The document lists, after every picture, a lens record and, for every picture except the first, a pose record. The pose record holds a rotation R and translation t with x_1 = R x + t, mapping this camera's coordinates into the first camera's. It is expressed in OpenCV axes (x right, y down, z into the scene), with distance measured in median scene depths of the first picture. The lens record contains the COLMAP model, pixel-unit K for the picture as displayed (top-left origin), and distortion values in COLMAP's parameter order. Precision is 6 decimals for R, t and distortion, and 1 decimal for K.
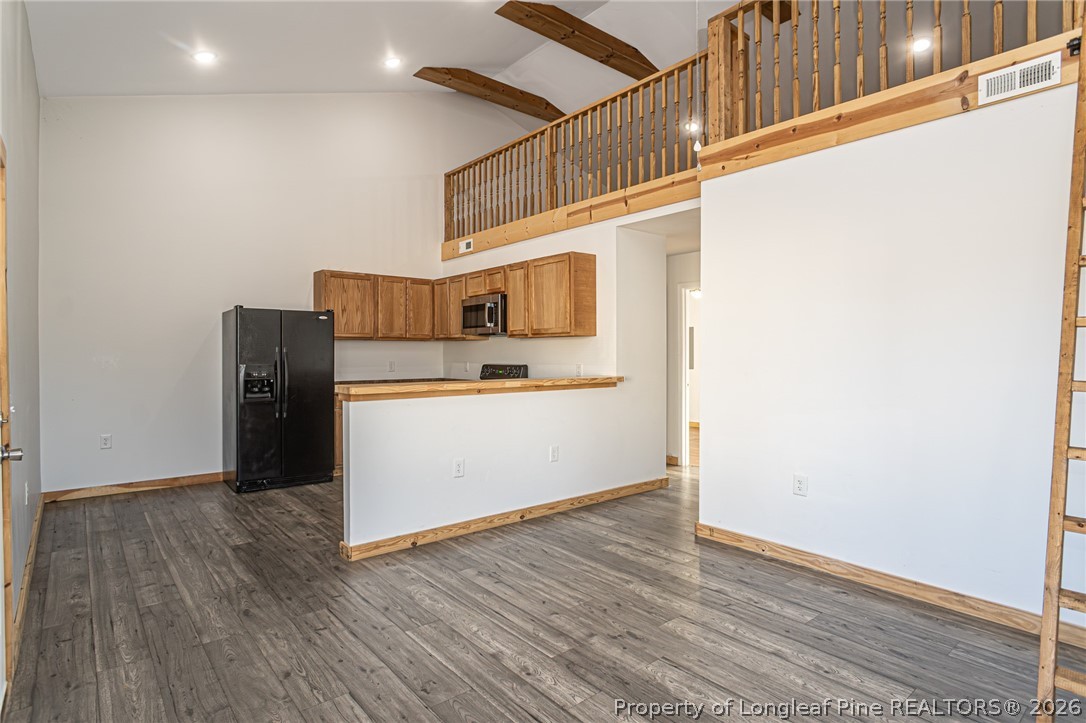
lens RADIAL K [[569.7, 0, 539.6], [0, 569.7, 356.3], [0, 0, 1]] dist [-0.014113, 0.001205]
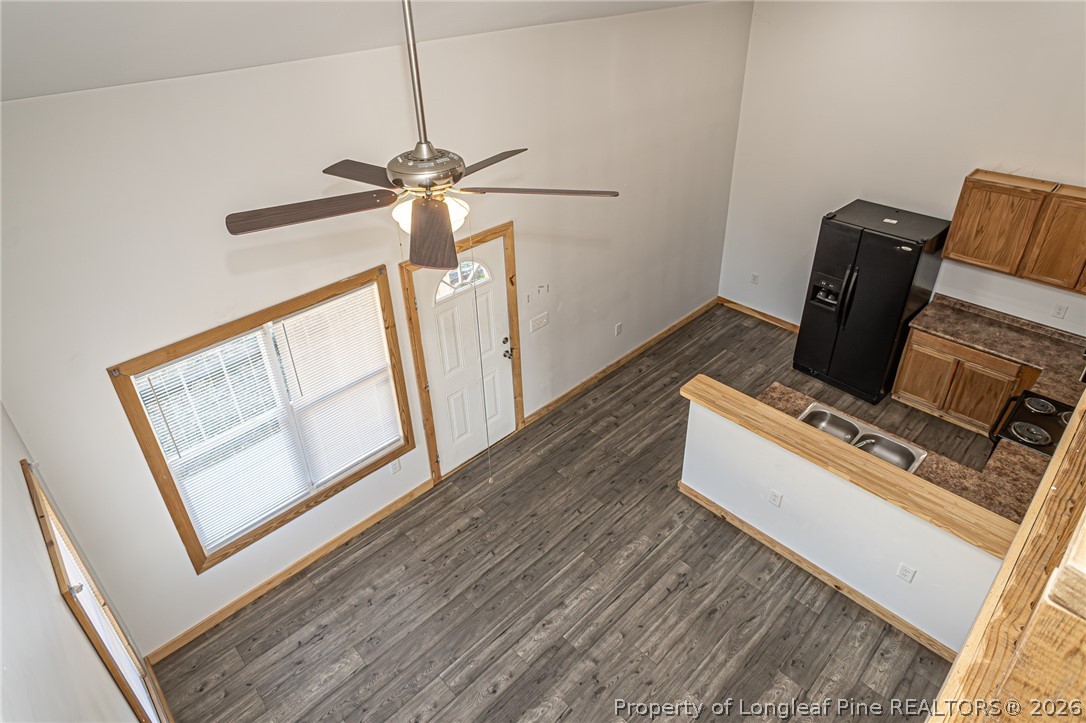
lens RADIAL K [[643.8, 0, 520.3], [0, 643.8, 287.6], [0, 0, 1]] dist [-0.008363, -0.002743]
pose [[0.047985, 0.464779, -0.884125, 0.565256], [0.040714, 0.883499, 0.466660, -0.577515], [0.998018, -0.058389, 0.023472, 0.440387]]
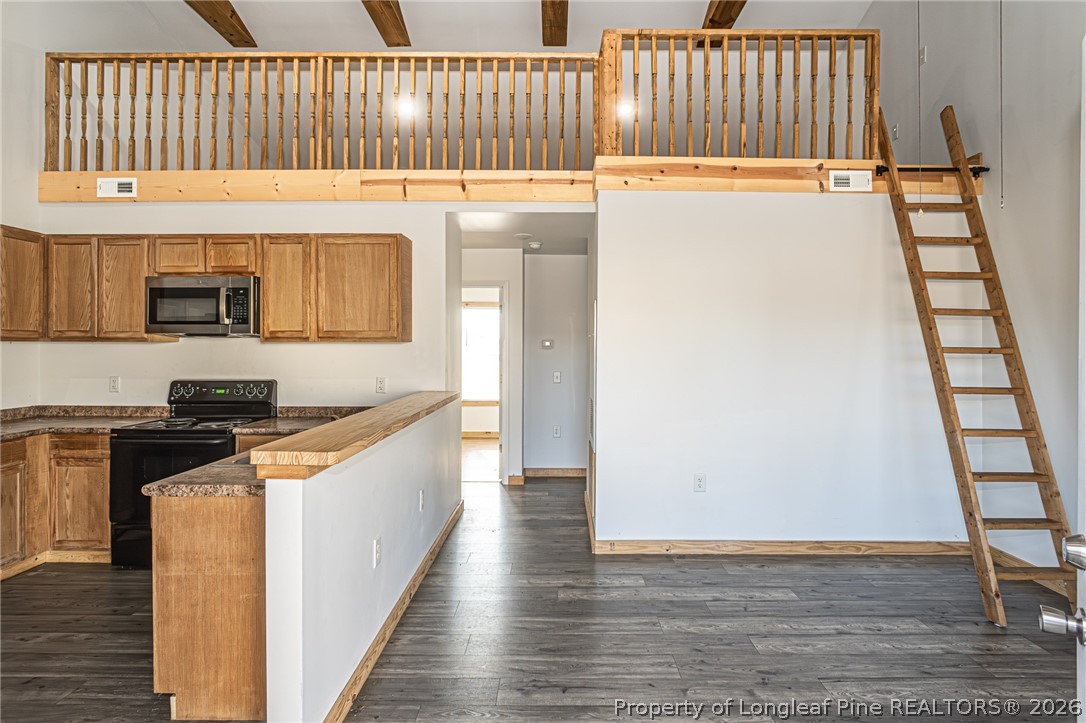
lens RADIAL K [[569.7, 0, 558.3], [0, 569.7, 345.7], [0, 0, 1]] dist [-0.014113, 0.001205]
pose [[0.633154, 0.005891, 0.774003, -0.421449], [0.000713, 0.999966, -0.008194, -0.025789], [-0.774025, 0.005740, 0.633129, 0.354410]]
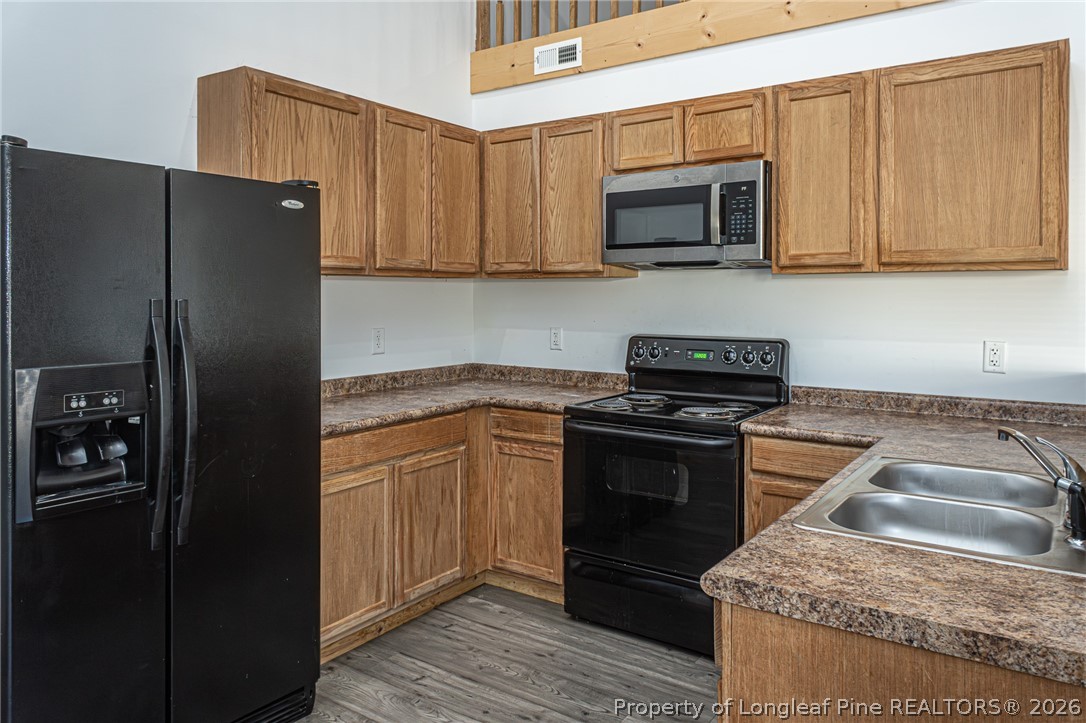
lens RADIAL K [[765.3, 0, 548.8], [0, 765.3, 298.2], [0, 0, 1]] dist [0.022984, -0.020285]
pose [[0.962848, 0.000638, 0.270042, -0.412113], [-0.001051, 0.999998, 0.001386, -0.018896], [-0.270041, -0.001618, 0.962848, 0.634190]]
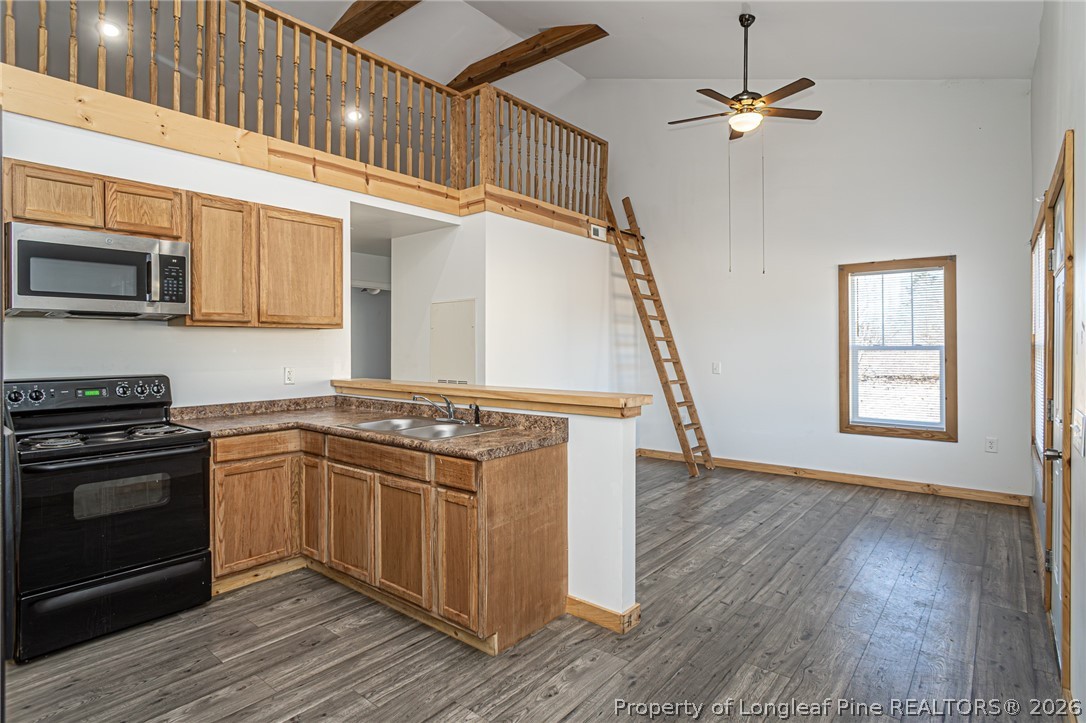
lens RADIAL K [[569.7, 0, 532.9], [0, 569.7, 347.7], [0, 0, 1]] dist [-0.014113, 0.001205]
pose [[-0.184106, -0.001270, 0.982906, -0.769097], [0.008606, 0.999959, 0.002904, -0.011672], [-0.982869, 0.008993, -0.184087, 0.921662]]
